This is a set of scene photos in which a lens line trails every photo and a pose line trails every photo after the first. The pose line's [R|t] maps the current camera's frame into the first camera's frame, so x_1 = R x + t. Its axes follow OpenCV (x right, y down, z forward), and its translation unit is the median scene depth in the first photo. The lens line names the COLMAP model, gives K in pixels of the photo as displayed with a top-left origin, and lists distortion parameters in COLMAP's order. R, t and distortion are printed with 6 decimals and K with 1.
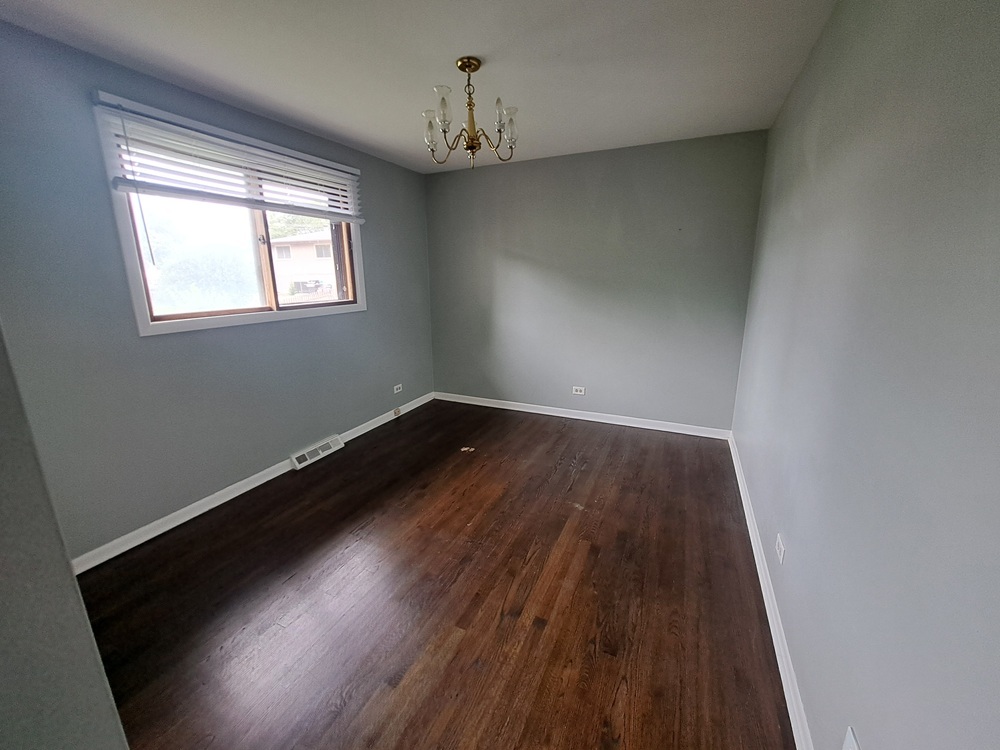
lens RADIAL K [[395.9, 0, 498.1], [0, 395.9, 373.0], [0, 0, 1]] dist [-0.014647, -0.000460]
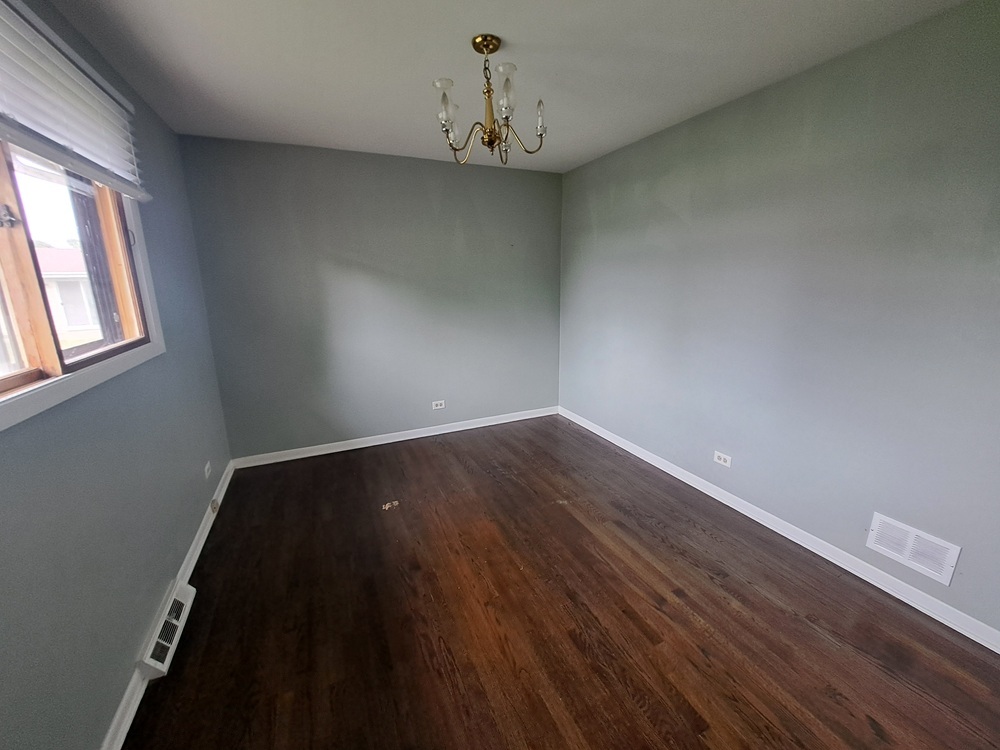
lens RADIAL K [[395.9, 0, 498.8], [0, 395.9, 374.7], [0, 0, 1]] dist [-0.014647, -0.000460]
pose [[0.650240, -0.176245, 0.739003, -0.545495], [0.187711, 0.979832, 0.068515, -0.090045], [-0.736175, 0.094167, 0.670209, 0.320611]]
